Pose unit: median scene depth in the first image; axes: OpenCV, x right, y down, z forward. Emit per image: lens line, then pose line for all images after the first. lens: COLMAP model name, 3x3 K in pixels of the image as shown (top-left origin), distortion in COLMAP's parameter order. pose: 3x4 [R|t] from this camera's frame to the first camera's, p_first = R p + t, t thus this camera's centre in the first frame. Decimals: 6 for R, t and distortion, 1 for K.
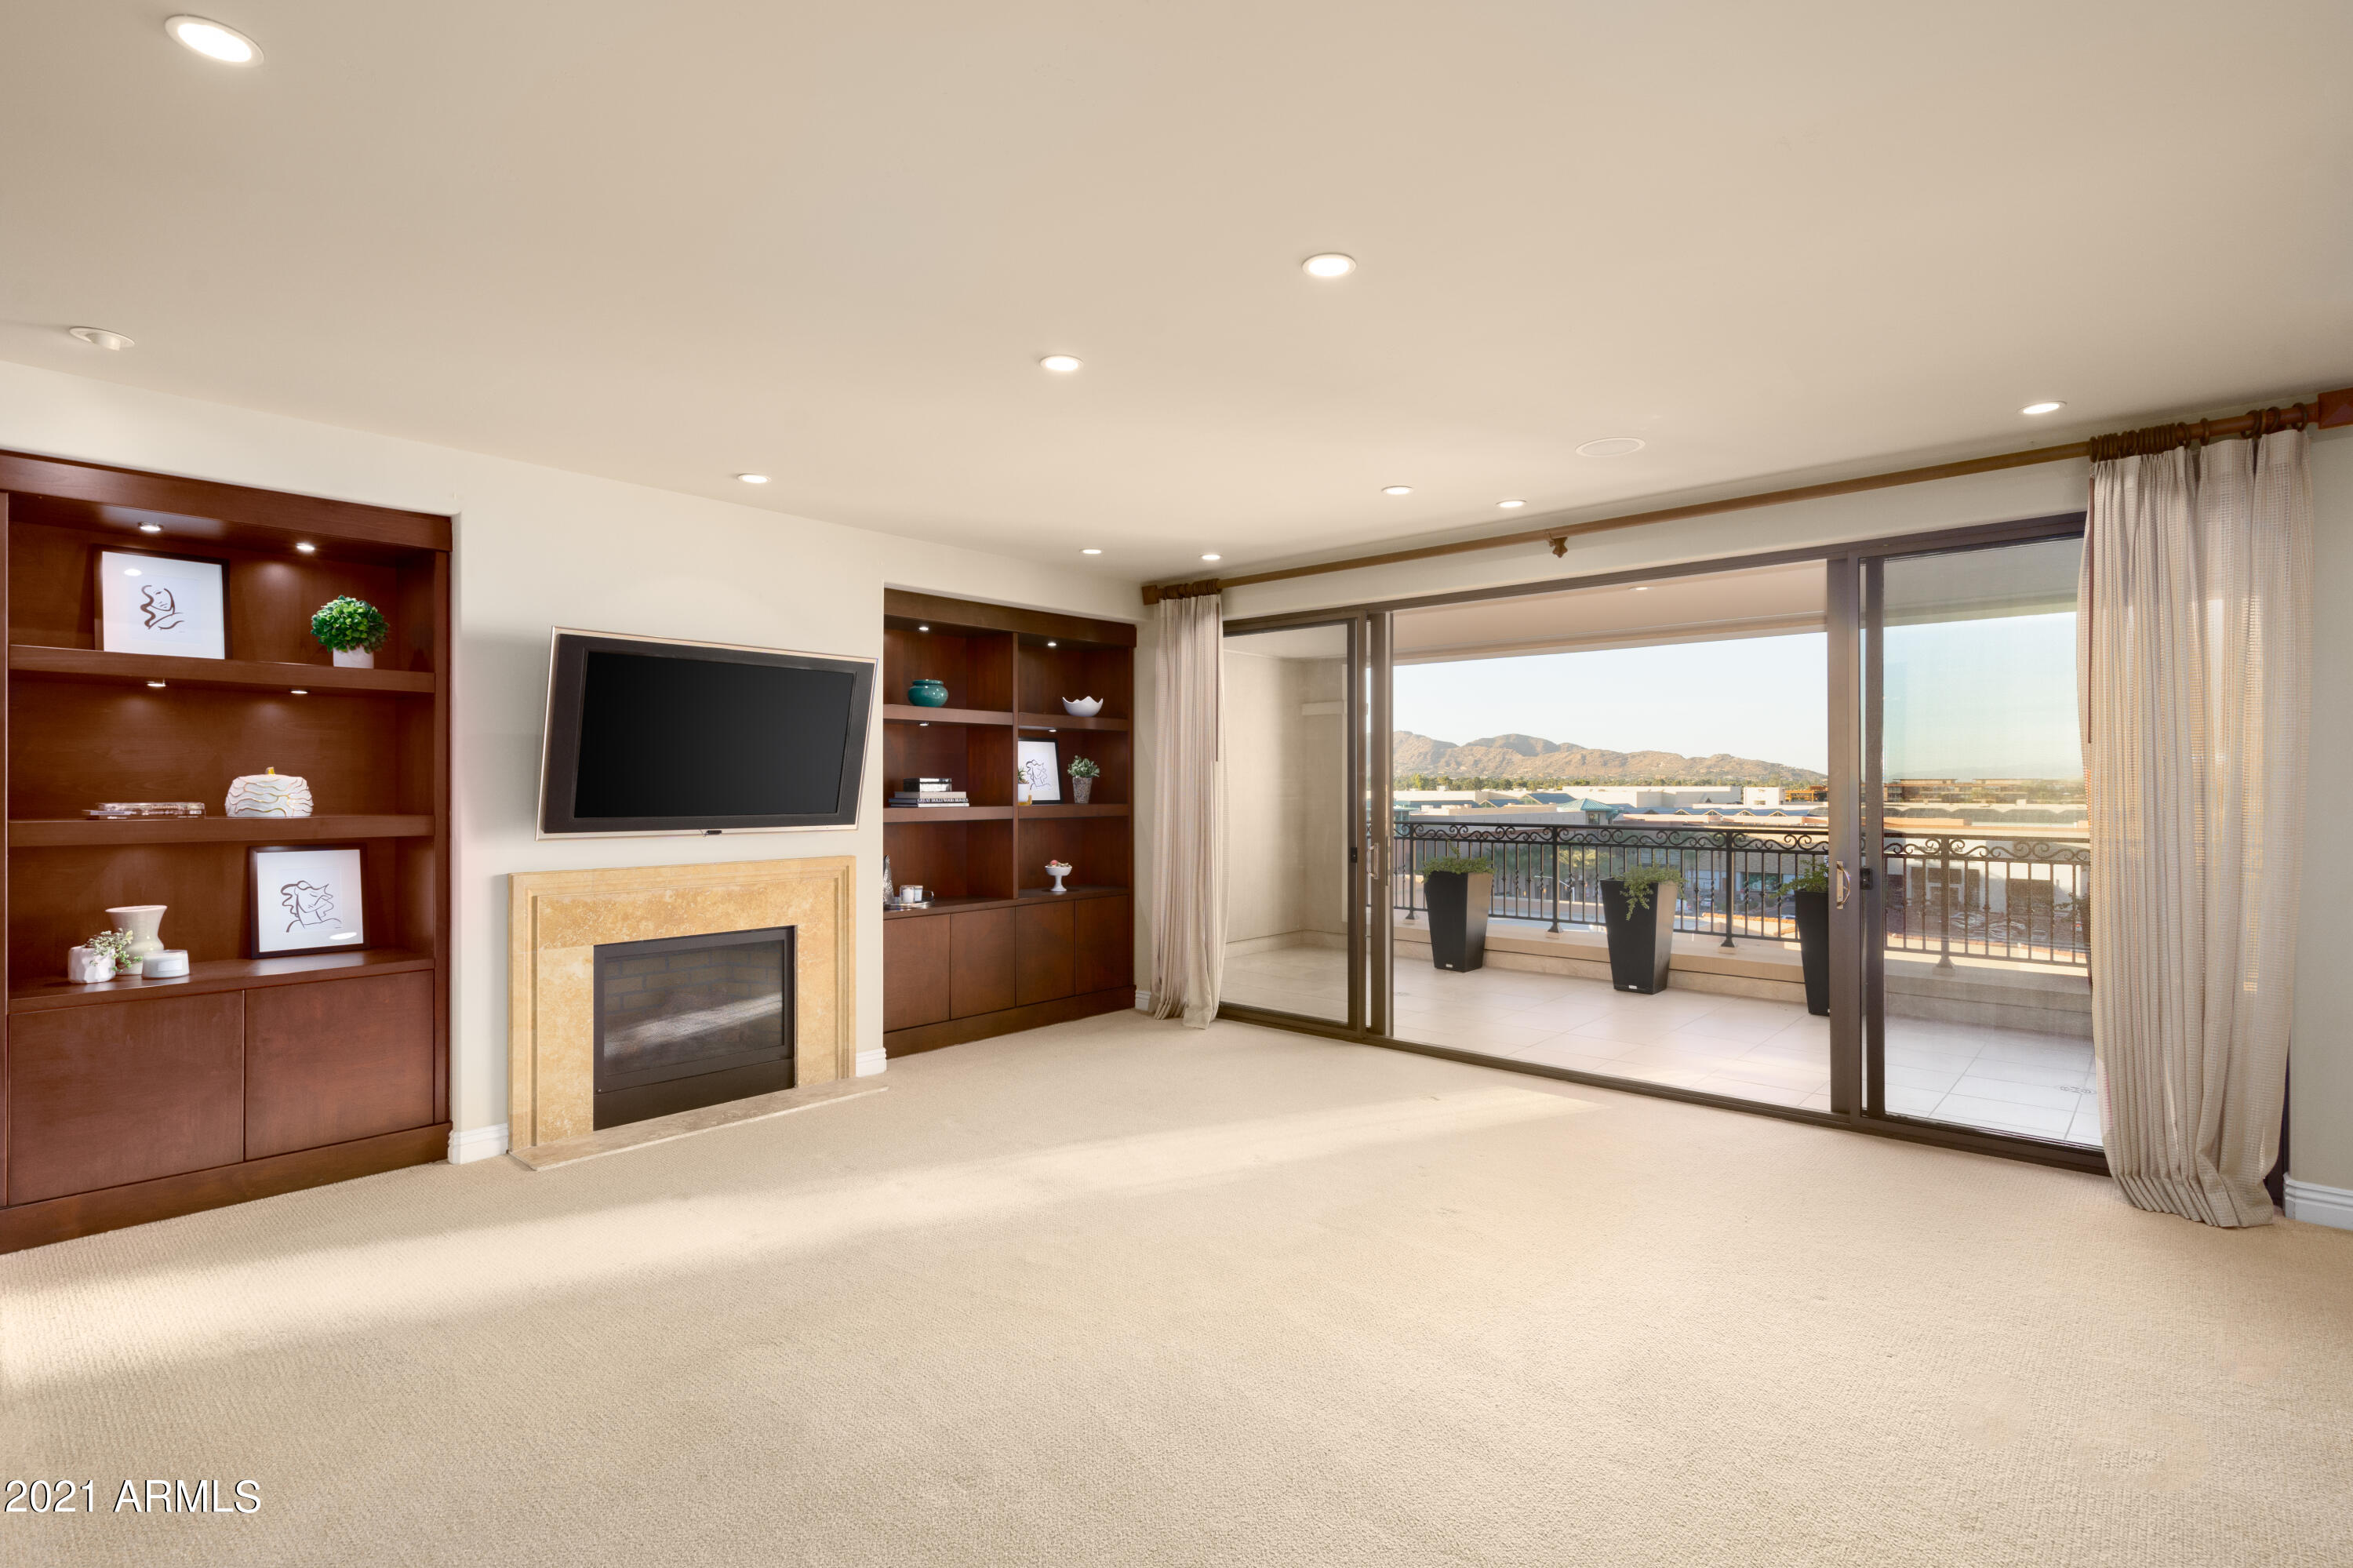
lens RADIAL K [[1136.0, 0, 1176.5], [0, 1136.0, 784.0], [0, 0, 1]] dist [-0.001676, -0.000151]
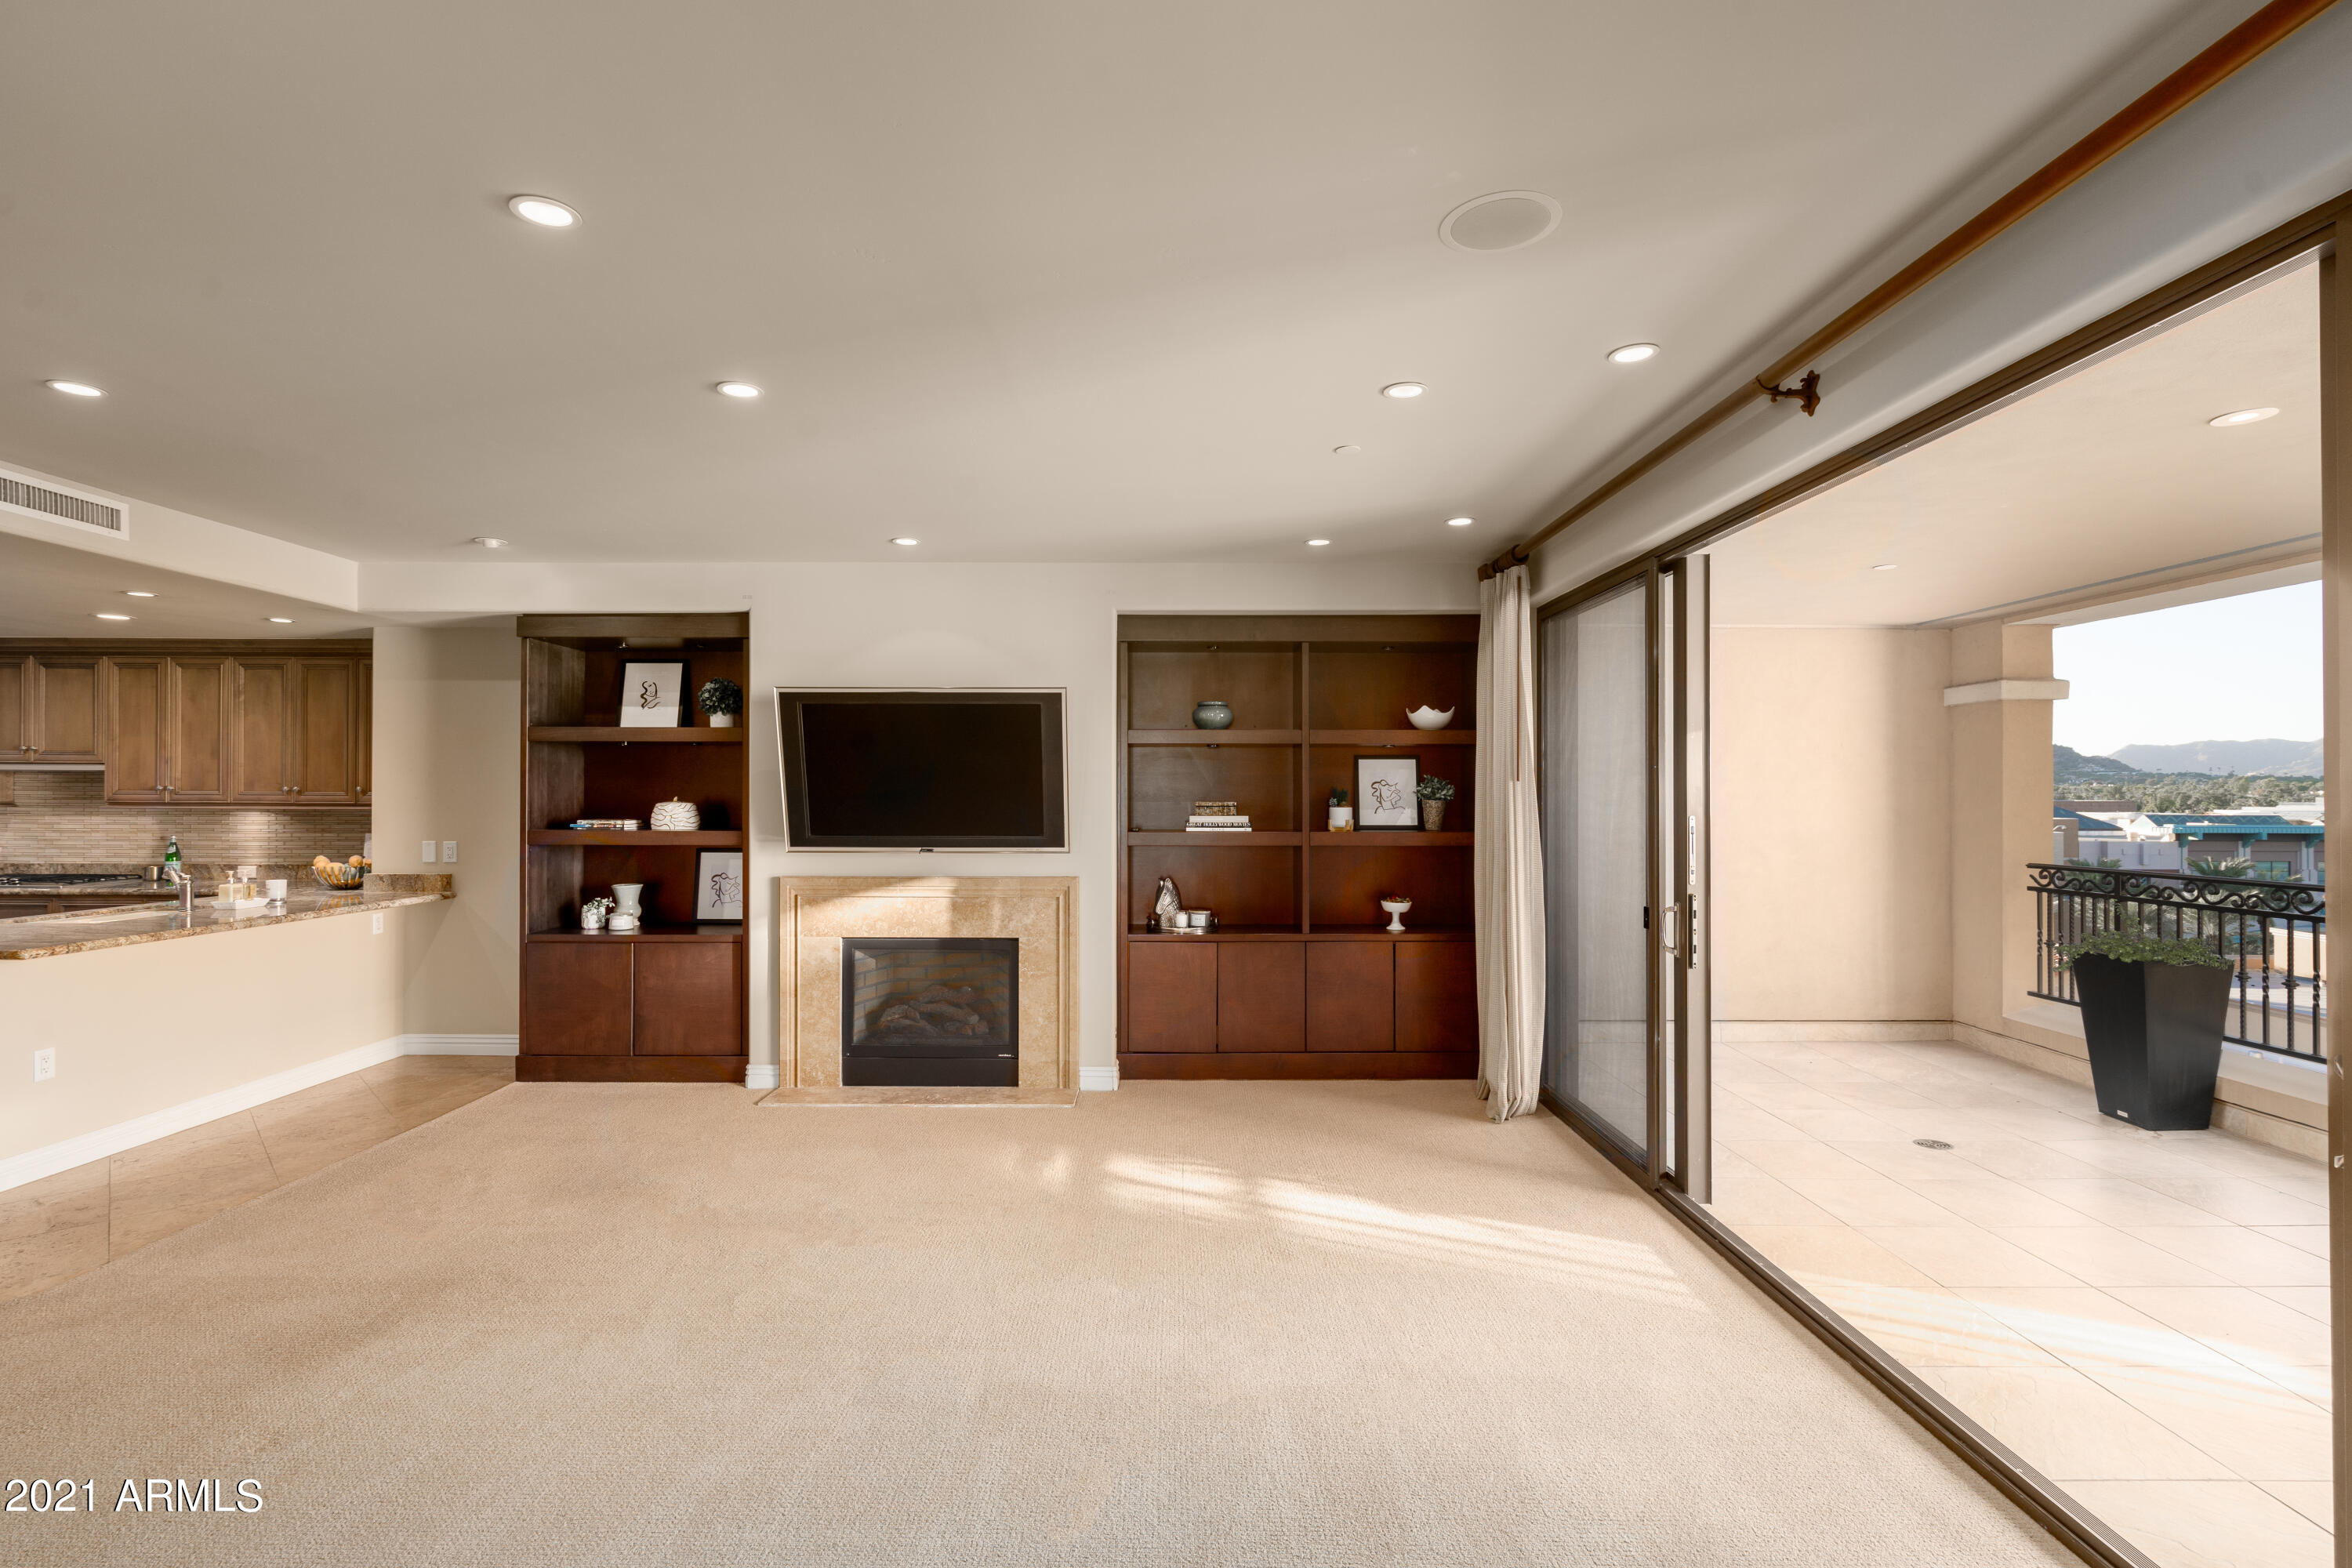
lens RADIAL K [[1049.0, 0, 1176.0], [0, 1049.0, 784.0], [0, 0, 1]] dist [-0.010300, 0.000883]
pose [[0.670092, -0.005377, -0.742259, 0.510889], [-0.001073, 0.999966, -0.008213, -0.015228], [0.742277, 0.006300, 0.670063, 0.433059]]
